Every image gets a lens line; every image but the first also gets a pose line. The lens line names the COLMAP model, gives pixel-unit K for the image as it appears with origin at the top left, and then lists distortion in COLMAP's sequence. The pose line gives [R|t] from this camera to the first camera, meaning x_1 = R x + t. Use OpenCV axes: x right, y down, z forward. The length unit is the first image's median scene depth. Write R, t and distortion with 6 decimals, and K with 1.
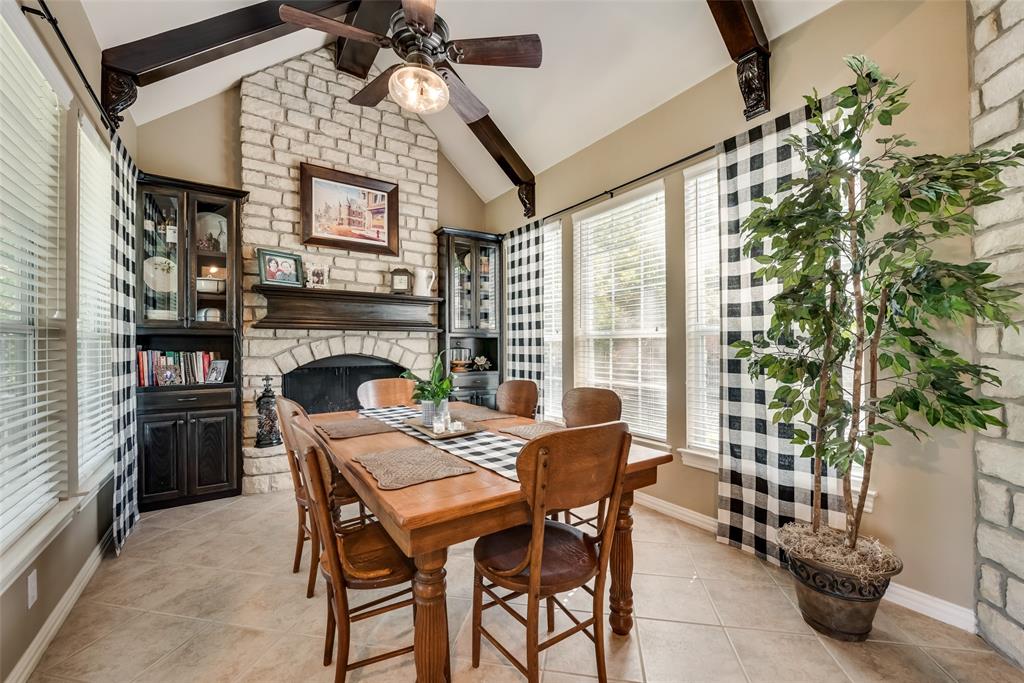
lens RADIAL K [[409.9, 0, 514.4], [0, 409.9, 346.5], [0, 0, 1]] dist [-0.000257, 0.000065]
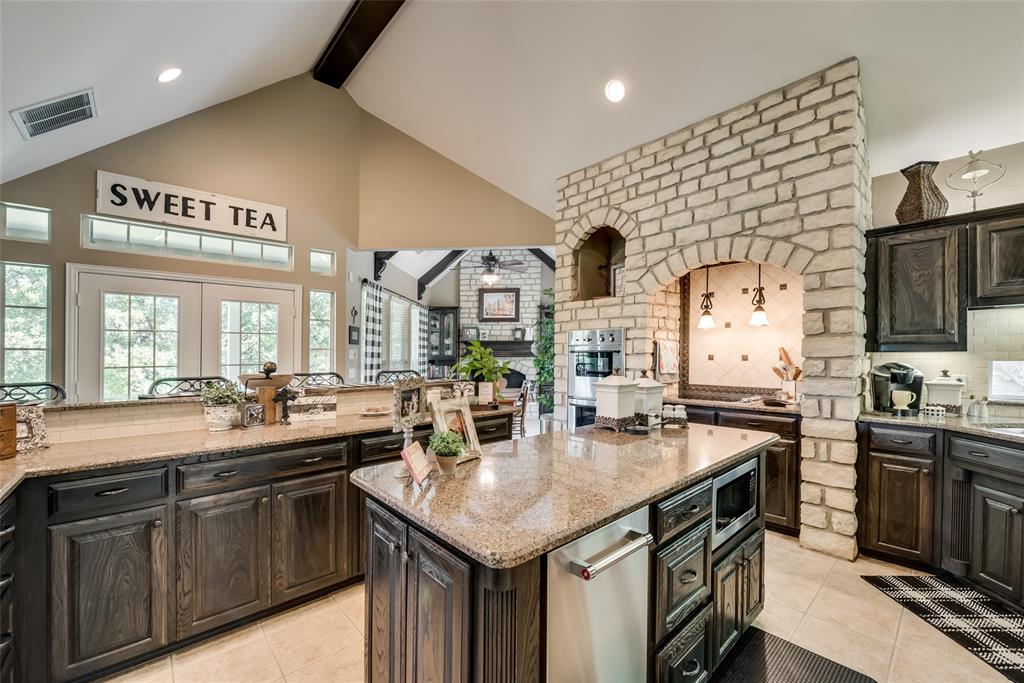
lens RADIAL K [[409.9, 0, 514.4], [0, 409.9, 350.1], [0, 0, 1]] dist [-0.000257, 0.000065]
pose [[0.785598, -0.003872, -0.618725, 1.146170], [-0.000357, 0.999977, -0.006711, -0.064640], [0.618737, 0.005494, 0.785579, -0.783631]]
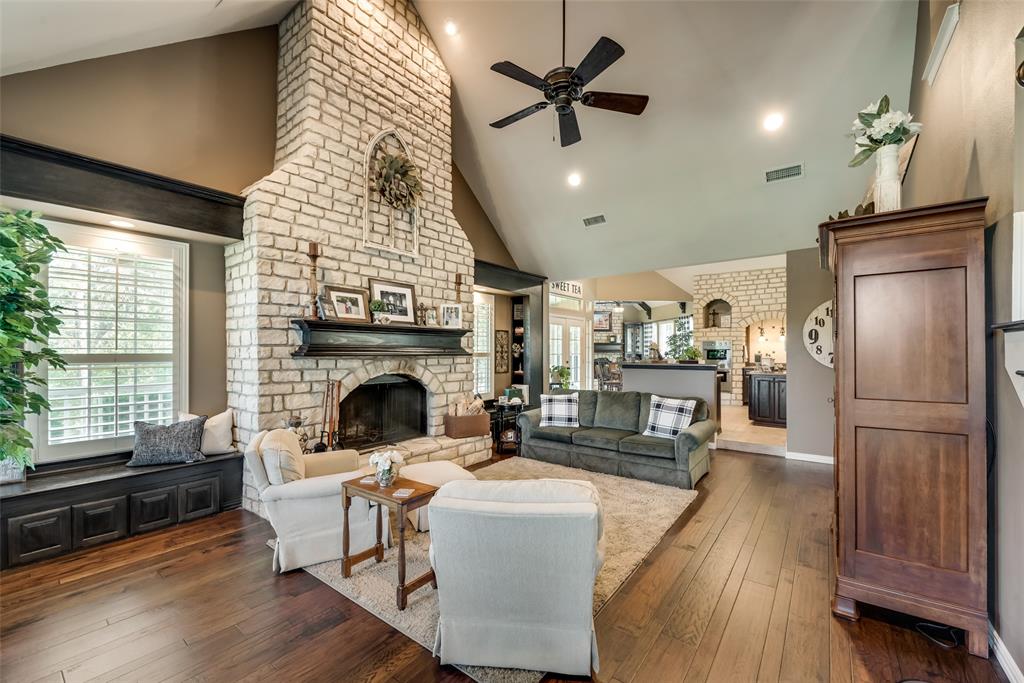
lens RADIAL K [[409.9, 0, 508.5], [0, 409.9, 346.5], [0, 0, 1]] dist [-0.000257, 0.000065]
pose [[0.883251, -0.000767, -0.468900, 0.679834], [-0.006037, 0.999897, -0.013008, -0.041606], [0.468862, 0.014320, 0.883155, -2.930628]]
